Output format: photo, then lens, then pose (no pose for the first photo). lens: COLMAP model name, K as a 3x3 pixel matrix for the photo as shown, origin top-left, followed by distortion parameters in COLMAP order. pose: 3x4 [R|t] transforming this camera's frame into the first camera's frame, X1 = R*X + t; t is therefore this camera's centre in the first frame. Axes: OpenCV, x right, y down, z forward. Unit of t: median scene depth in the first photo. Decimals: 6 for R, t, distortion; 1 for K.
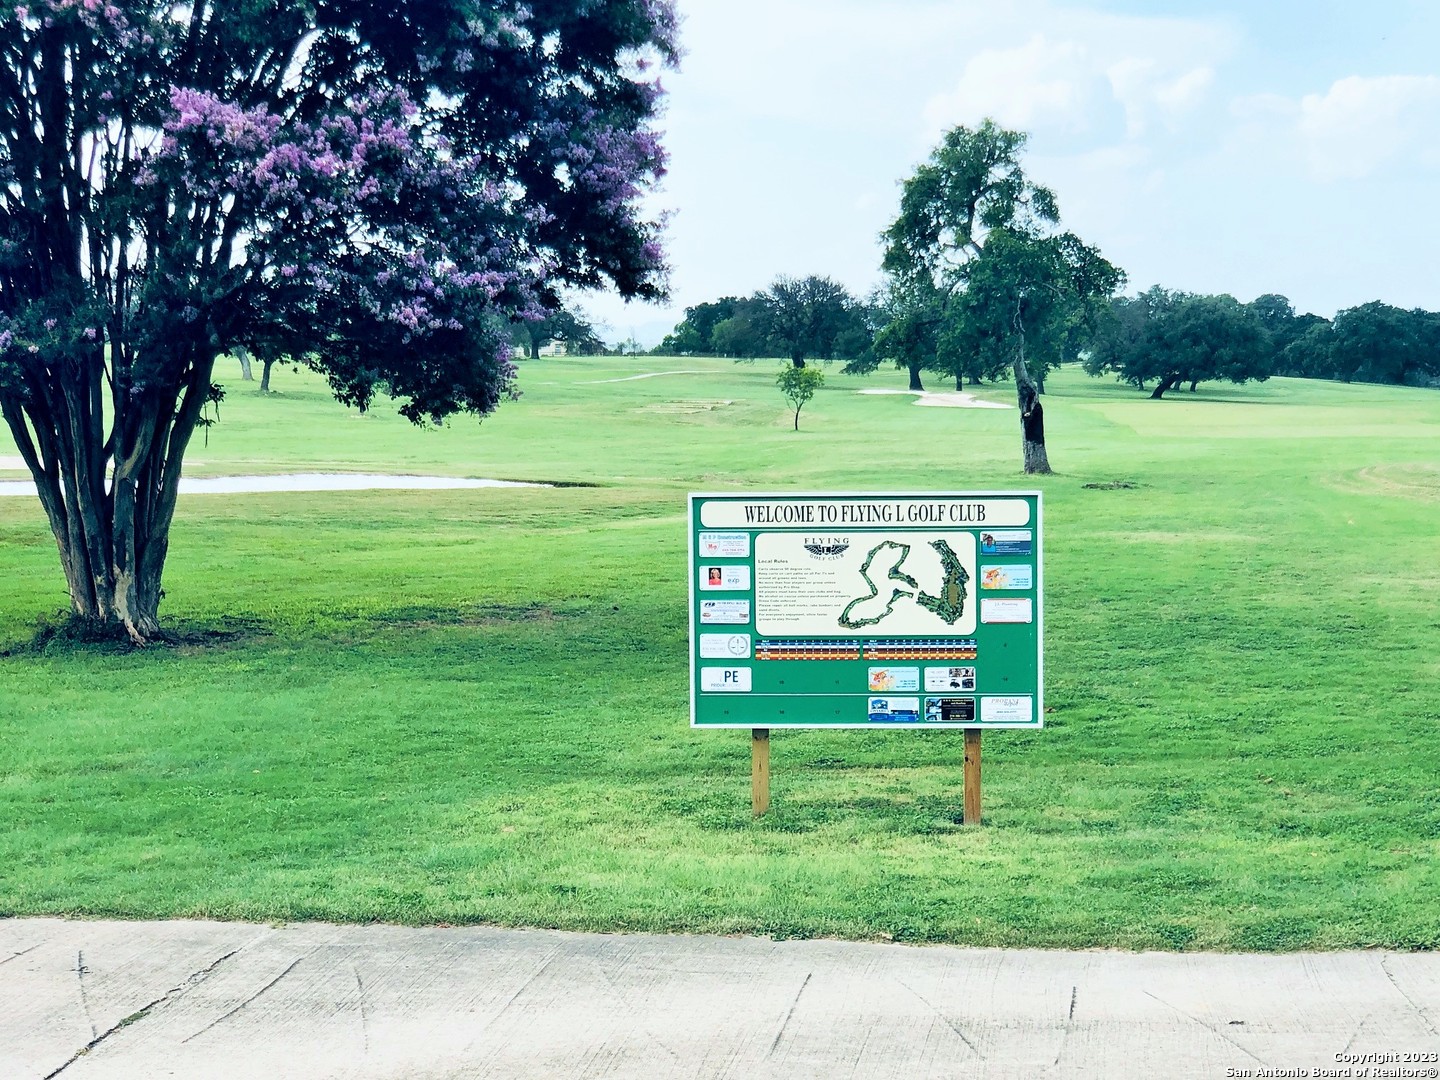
lens RADIAL K [[2716.7, 0, 719.6], [0, 2716.7, 537.9], [0, 0, 1]] dist [-0.092138, 0.000000]
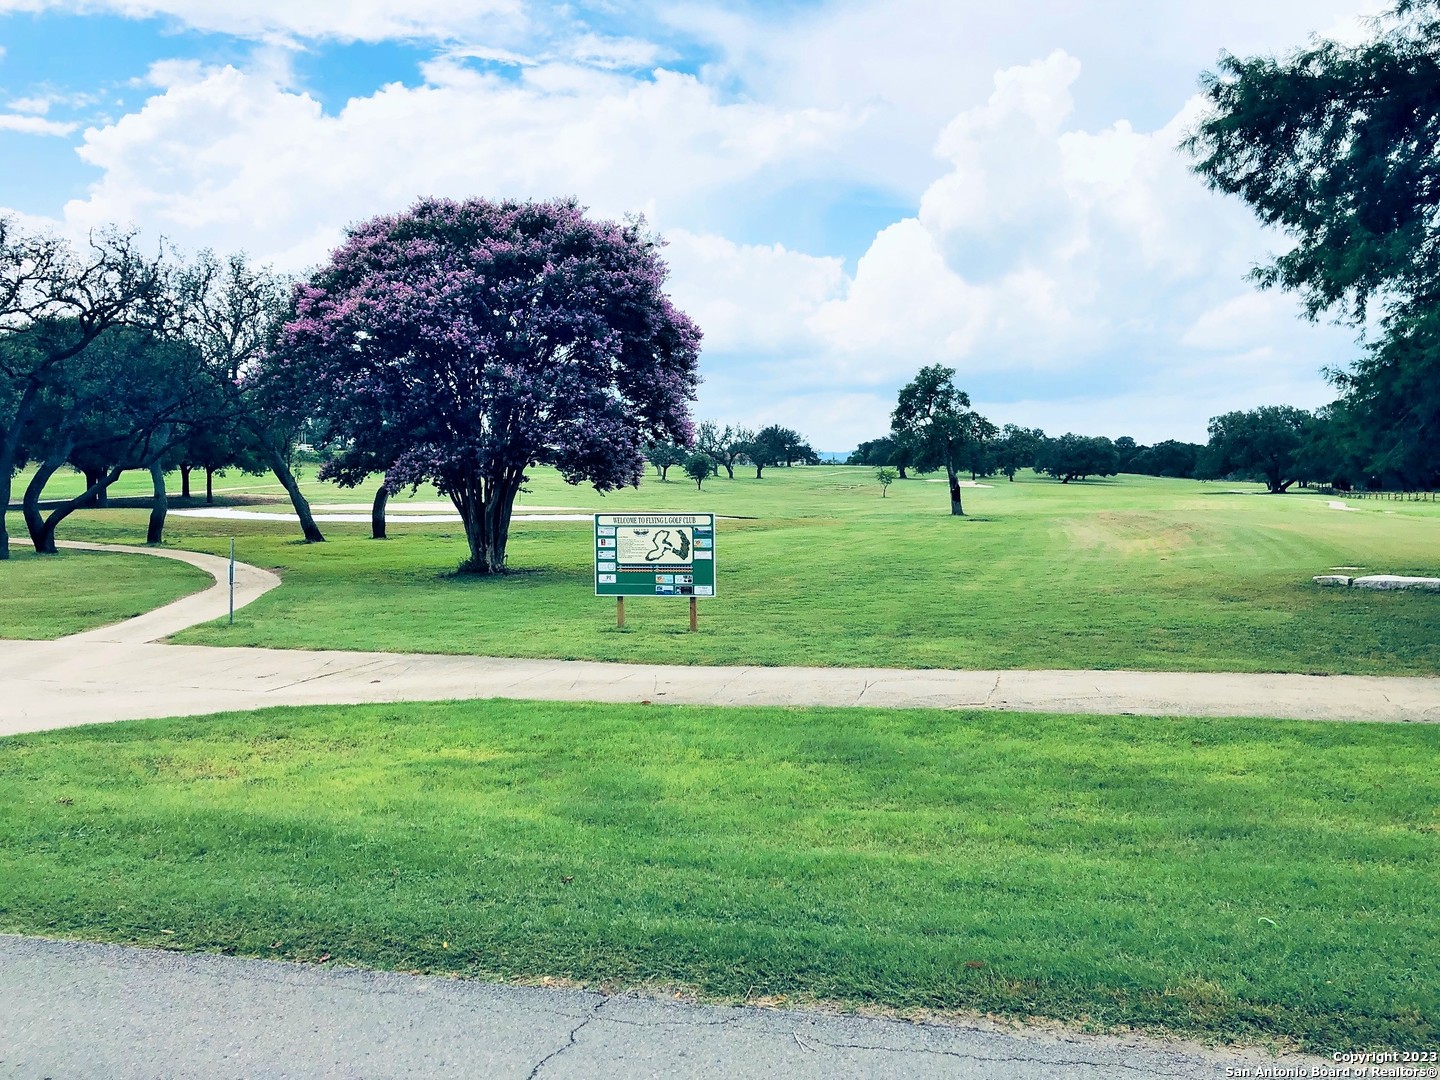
lens RADIAL K [[1183.1, 0, 721.0], [0, 1183.1, 544.0], [0, 0, 1]] dist [0.002525, -0.002447]
pose [[0.991061, 0.007608, -0.133196, 0.156191], [-0.007662, 0.999971, 0.000101, 0.008165], [0.133193, 0.000920, 0.991090, -0.114096]]
